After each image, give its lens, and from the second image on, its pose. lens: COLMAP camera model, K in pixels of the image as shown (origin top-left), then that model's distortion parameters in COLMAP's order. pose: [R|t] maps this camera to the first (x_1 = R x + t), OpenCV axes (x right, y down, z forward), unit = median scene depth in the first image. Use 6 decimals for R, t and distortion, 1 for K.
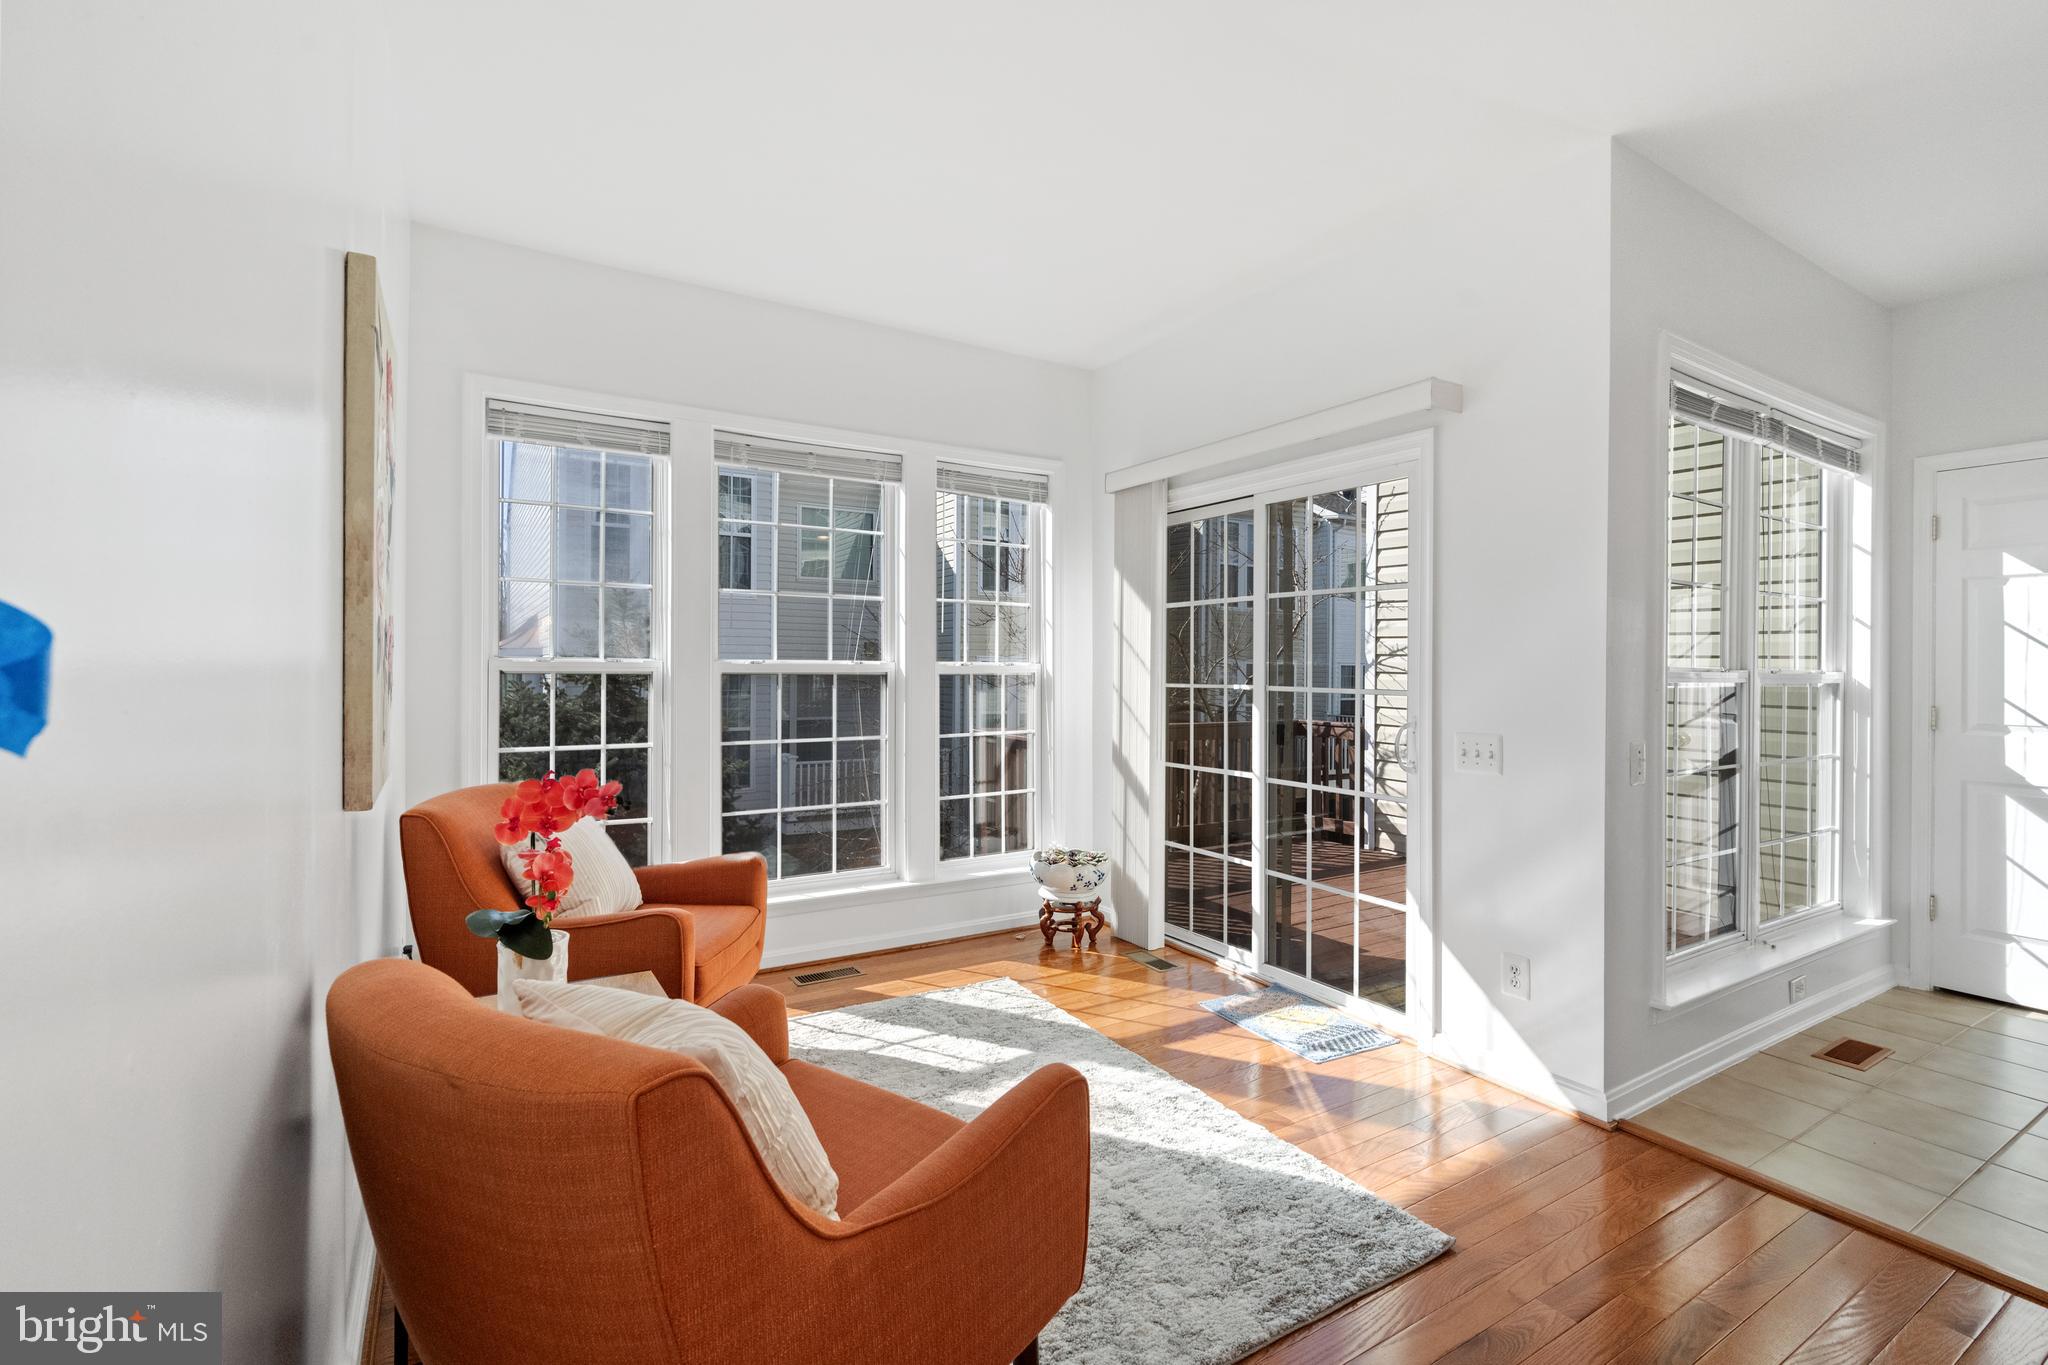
lens RADIAL K [[923.2, 0, 1031.9], [0, 923.2, 666.7], [0, 0, 1]] dist [0.003123, 0.000238]
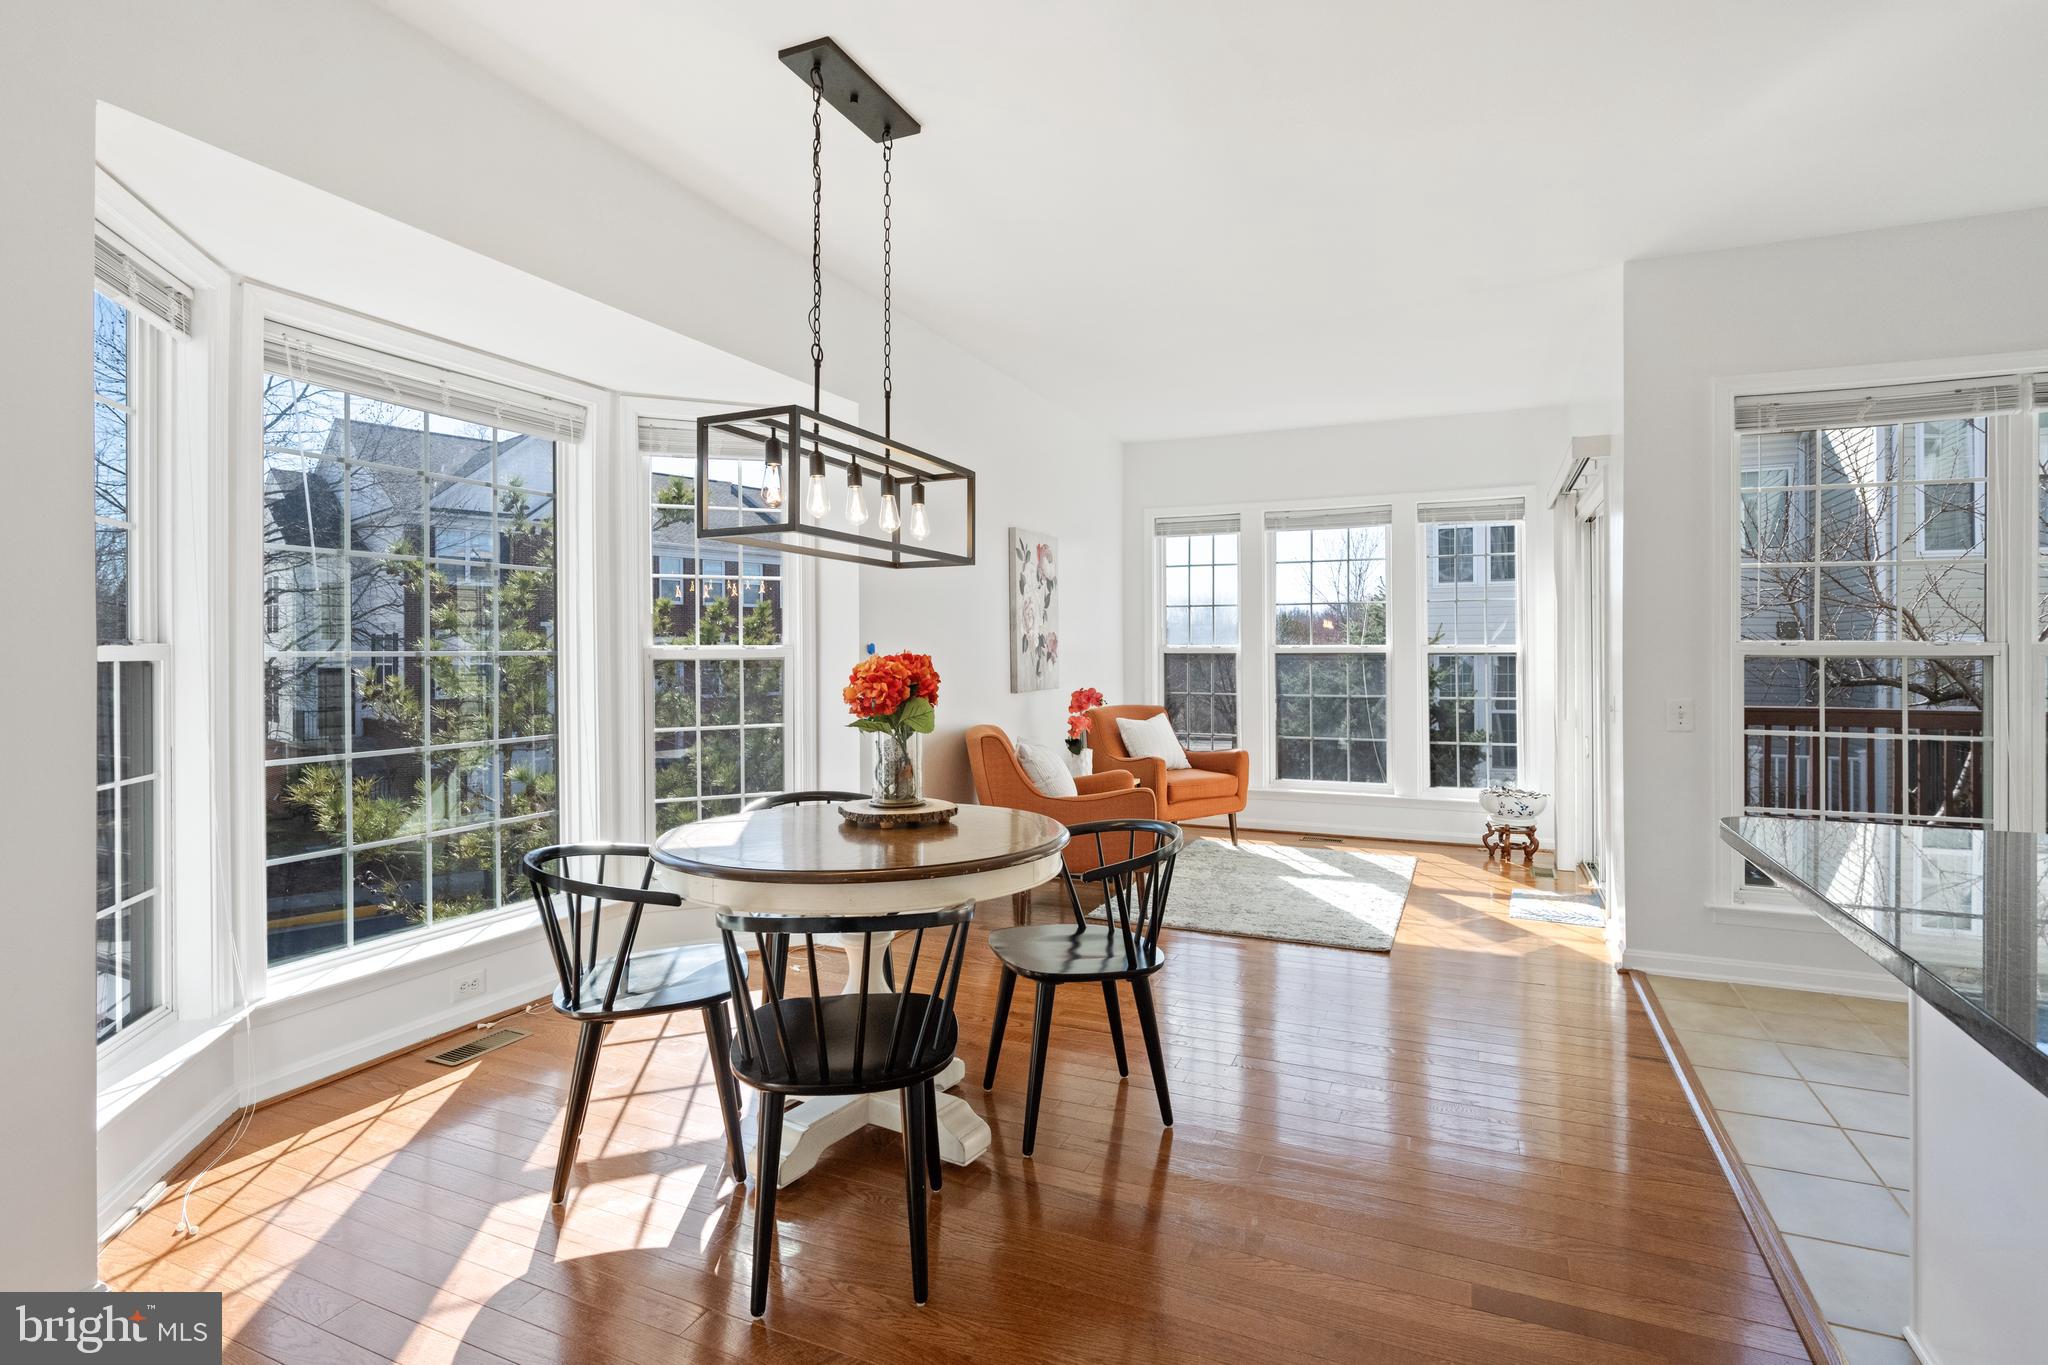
lens RADIAL K [[1000.2, 0, 1020.1], [0, 1000.2, 648.0], [0, 0, 1]] dist [-0.002243, 0.000181]
pose [[0.558752, -0.009789, -0.829277, 0.961659], [0.006001, 0.999952, -0.007760, 0.009360], [0.829313, -0.000641, 0.558783, -0.433769]]
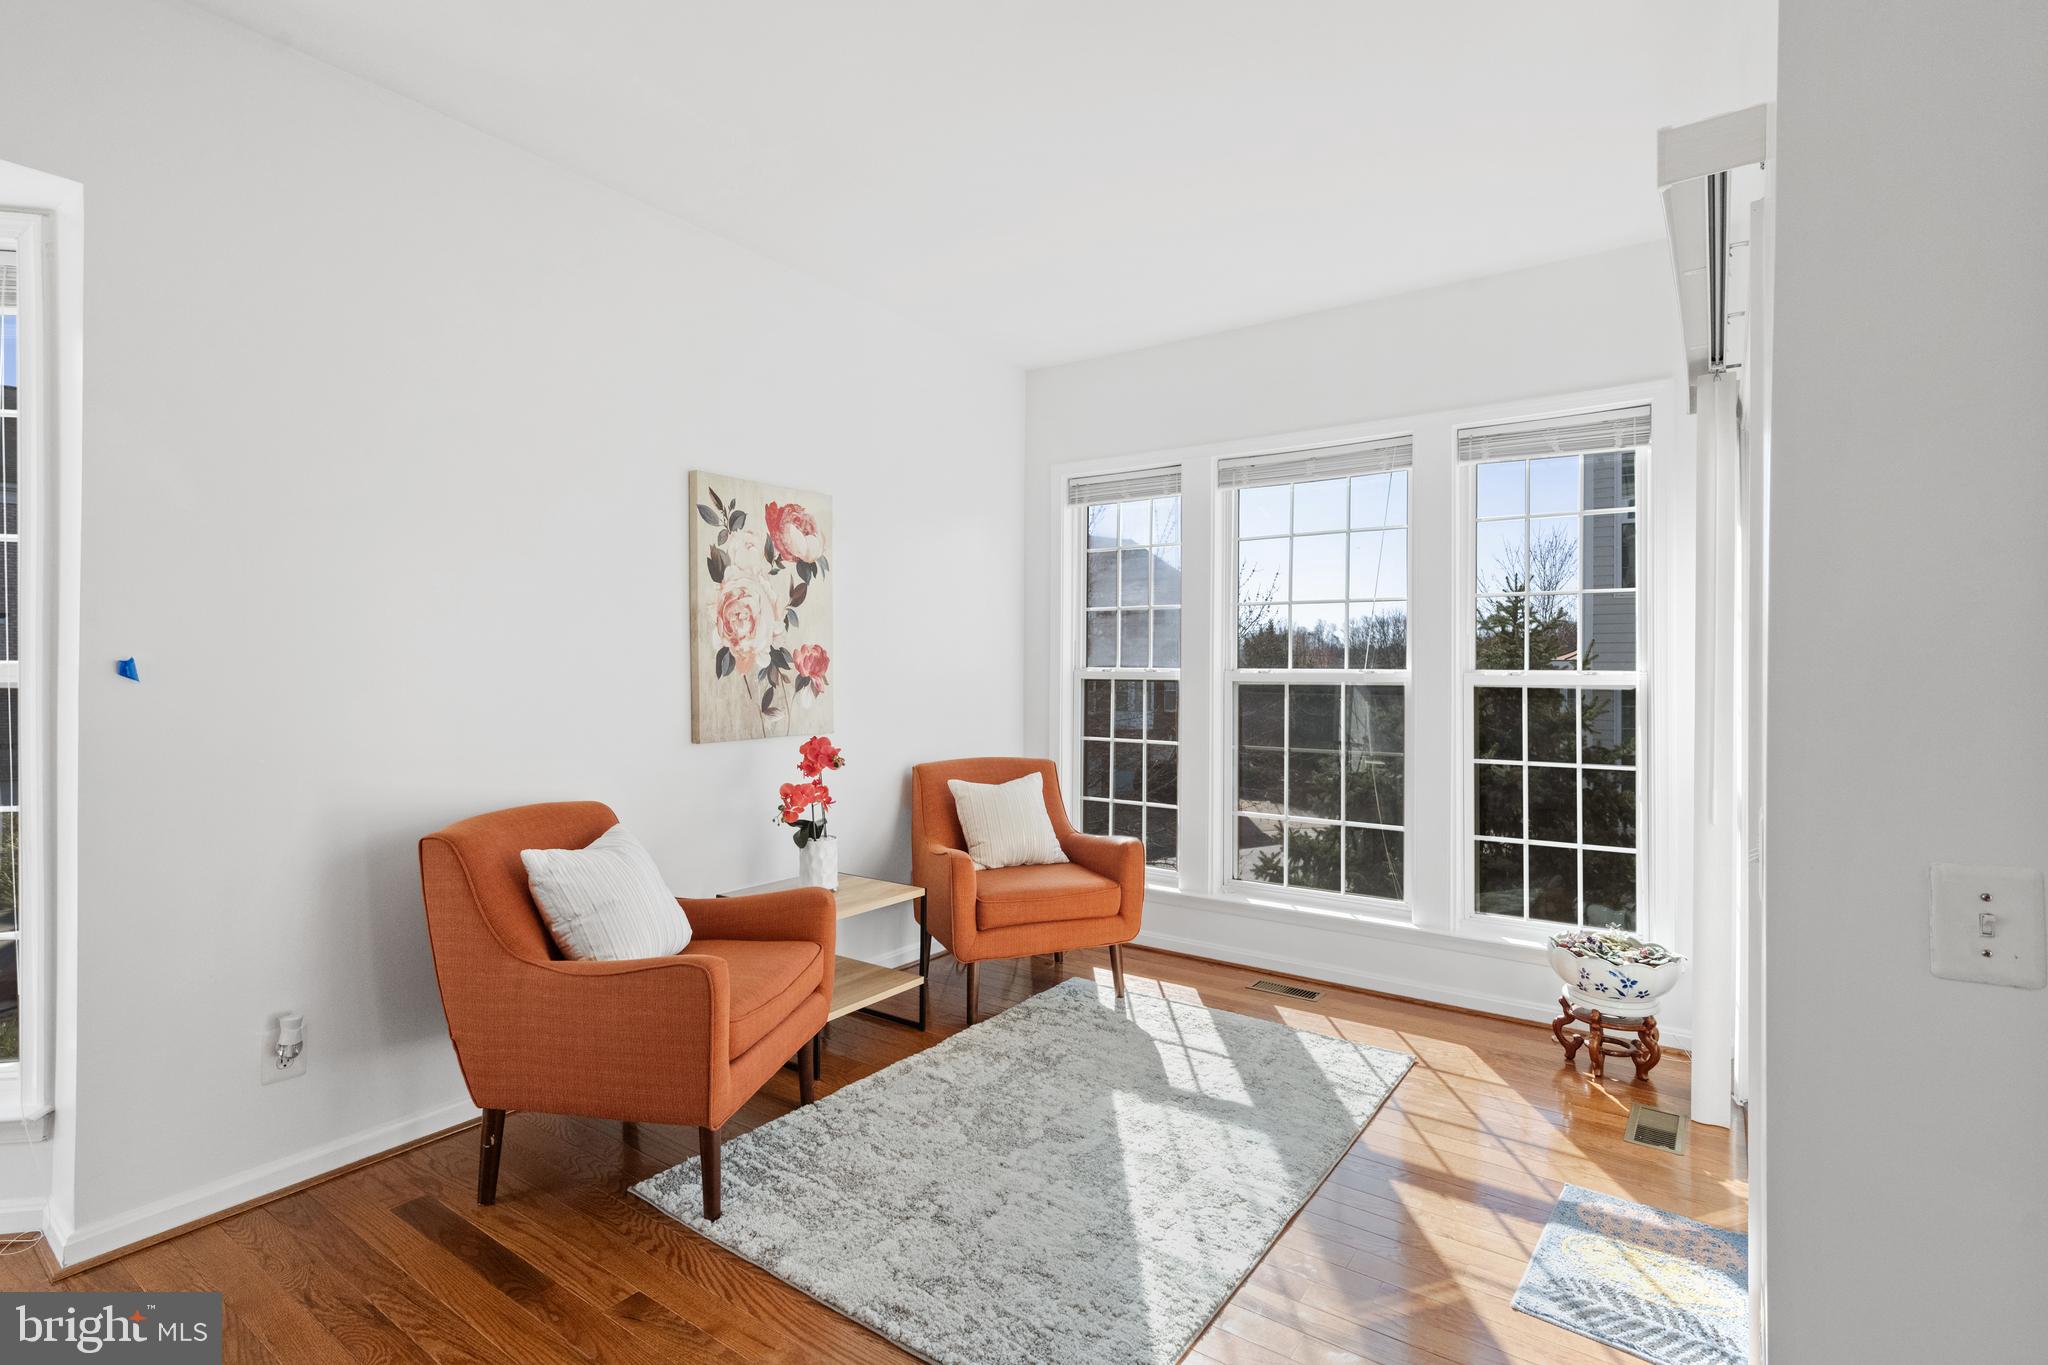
lens RADIAL K [[962.2, 0, 1038.4], [0, 962.2, 672.1], [0, 0, 1]] dist [-0.003514, 0.000404]
pose [[0.392545, -0.005975, -0.919714, 0.628960], [-0.004883, 0.999951, -0.008581, 0.006154], [0.919720, 0.007860, 0.392496, 0.360384]]
